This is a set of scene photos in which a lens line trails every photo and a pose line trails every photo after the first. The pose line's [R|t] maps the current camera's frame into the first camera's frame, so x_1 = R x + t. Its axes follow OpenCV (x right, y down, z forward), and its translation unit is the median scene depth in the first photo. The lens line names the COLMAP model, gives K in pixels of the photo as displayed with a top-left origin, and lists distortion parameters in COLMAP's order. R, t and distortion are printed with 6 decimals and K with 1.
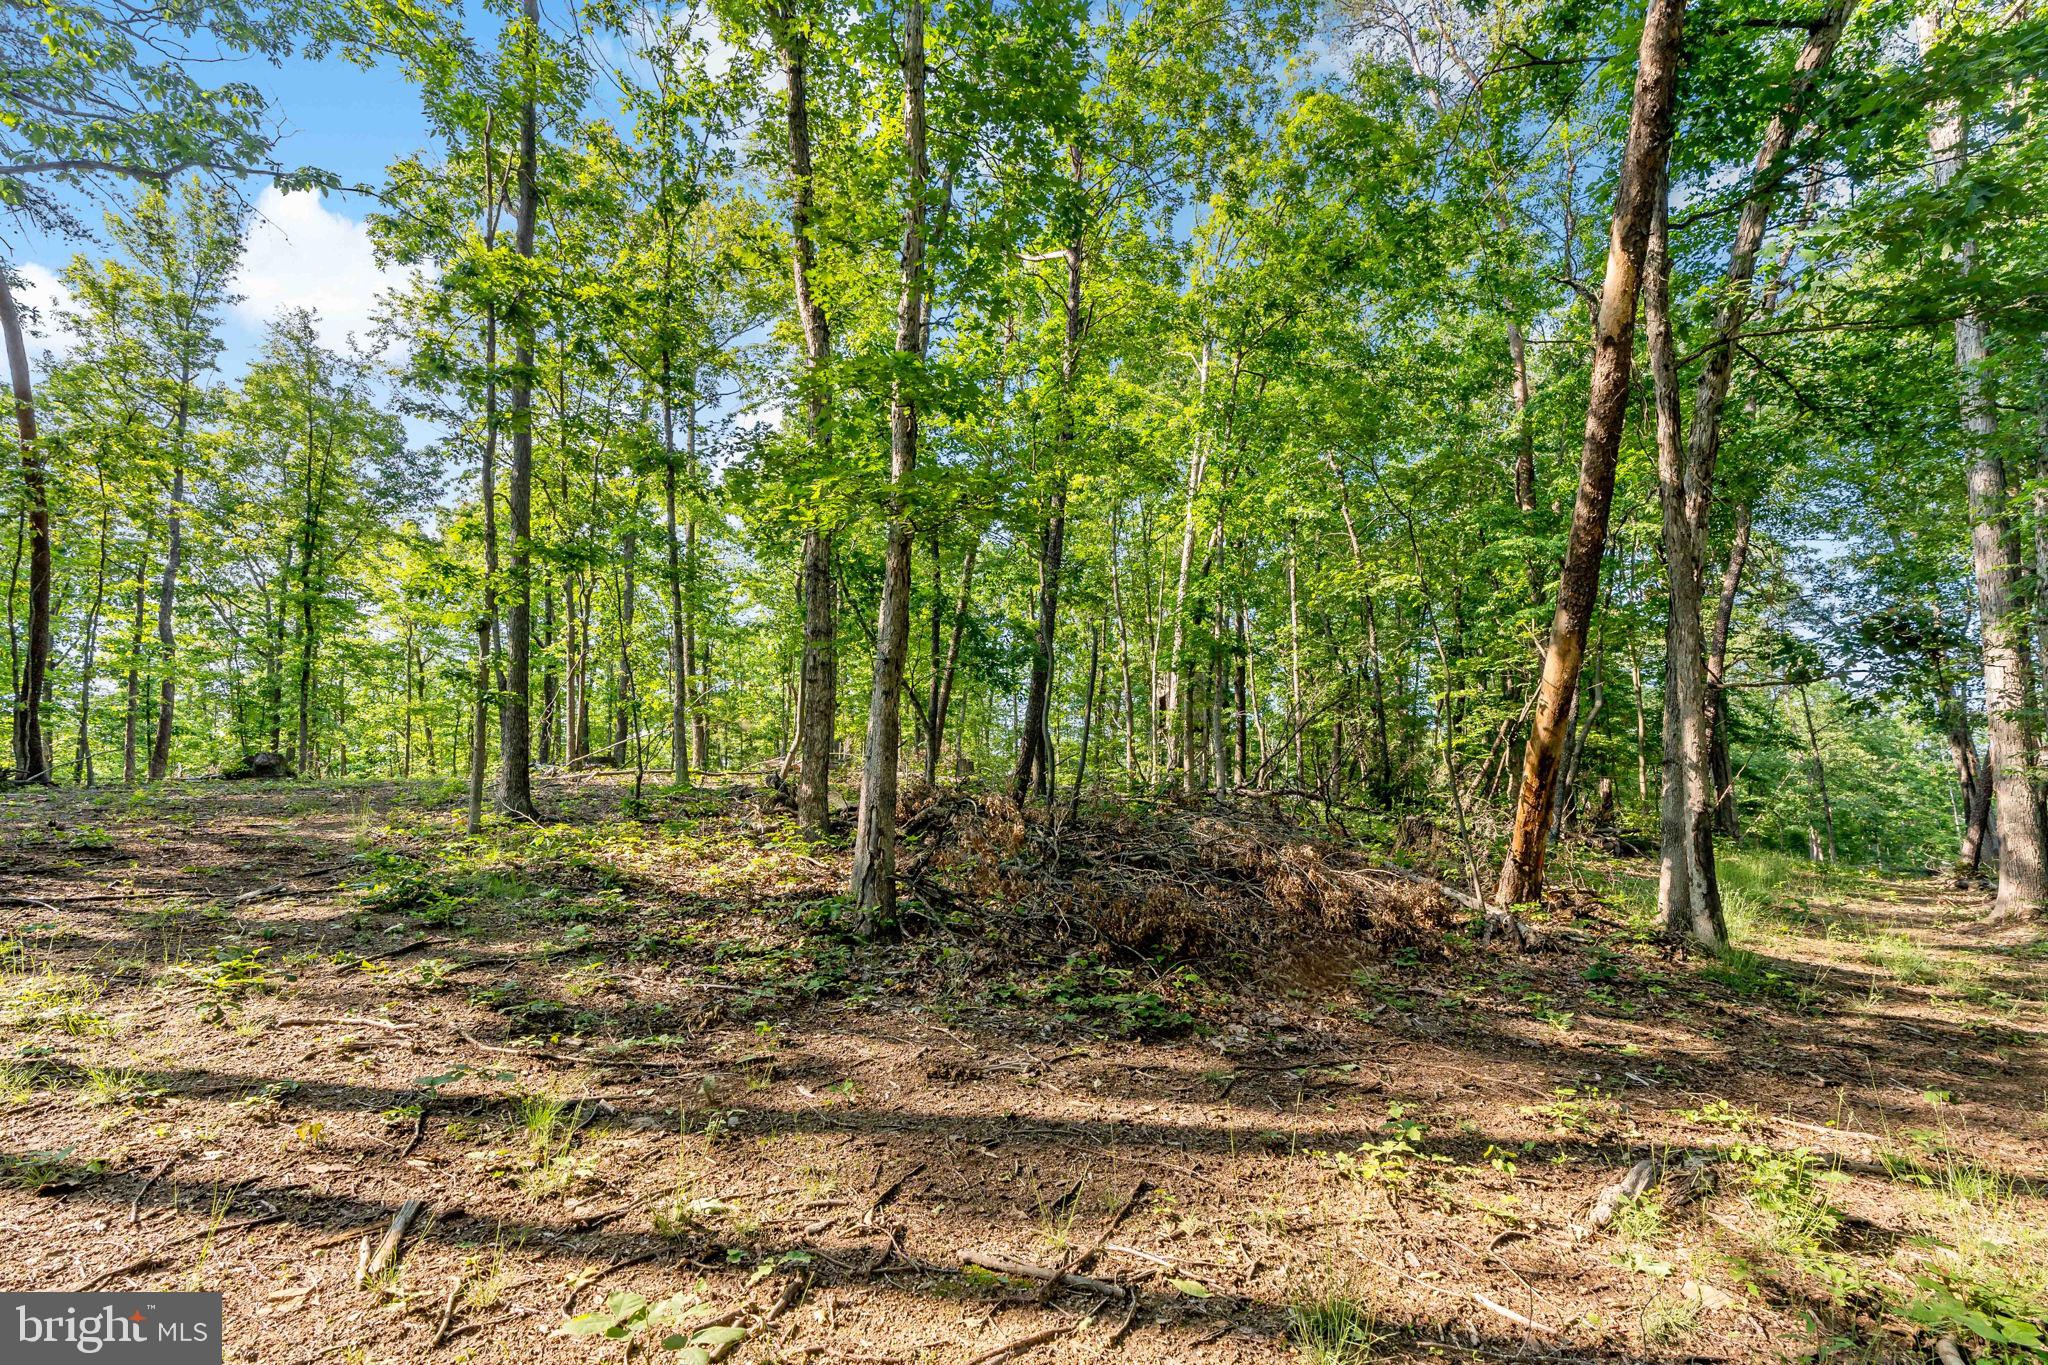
lens RADIAL K [[926.2, 0, 1039.7], [0, 926.2, 746.5], [0, 0, 1]] dist [-0.004256, 0.001806]
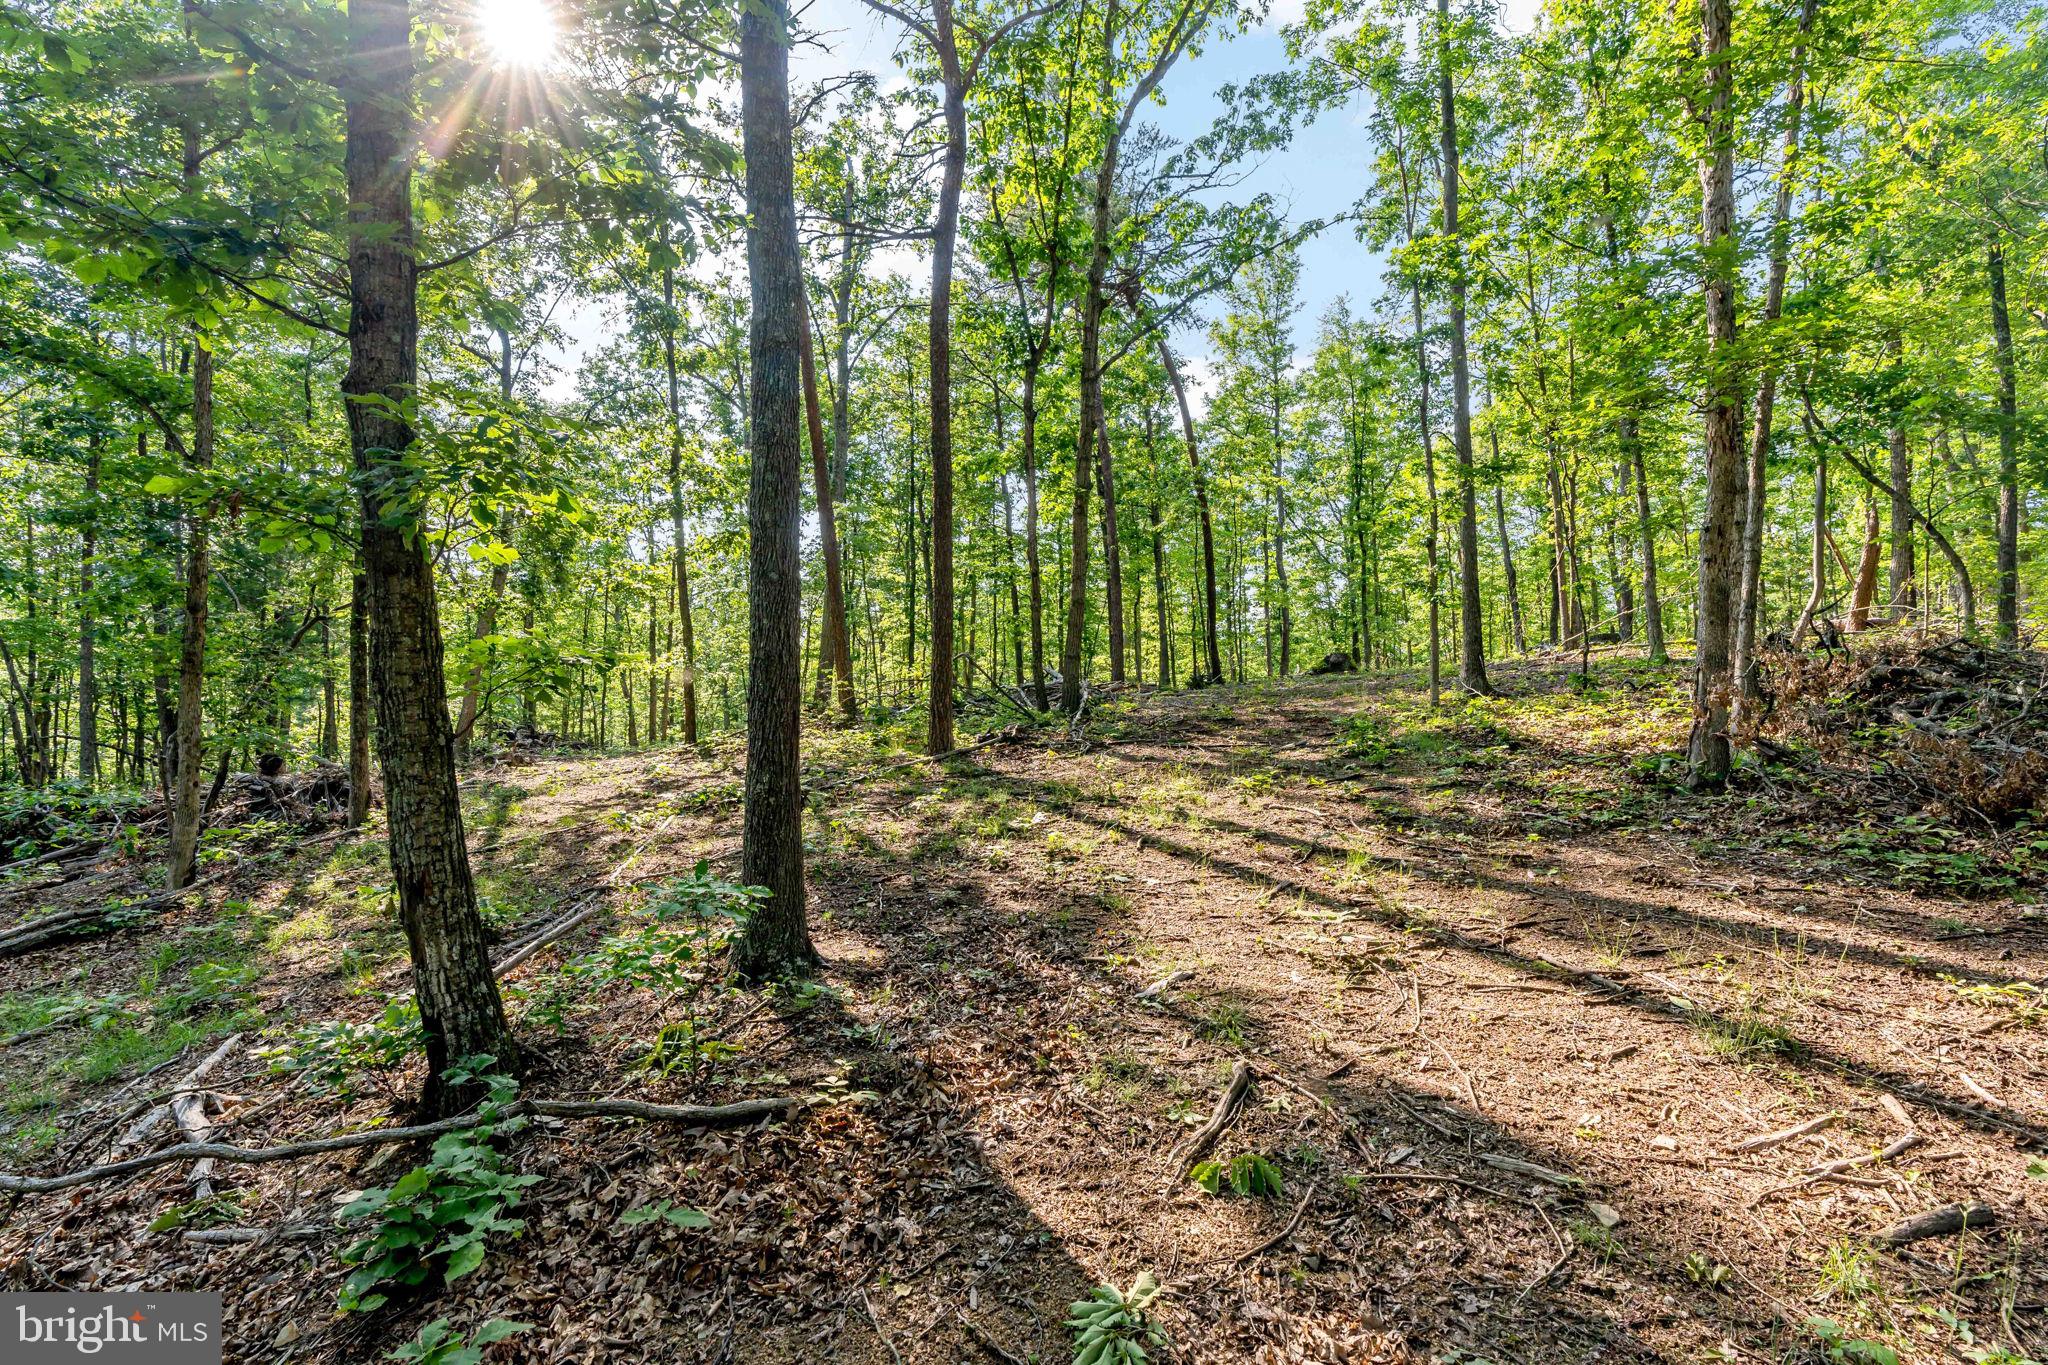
lens RADIAL K [[926.2, 0, 1013.8], [0, 926.2, 681.8], [0, 0, 1]] dist [-0.004256, 0.001806]
pose [[0.486094, -0.040991, -0.872944, 0.350108], [0.090833, 0.995859, 0.003817, 0.003489], [0.869173, -0.081148, 0.487805, -0.197611]]
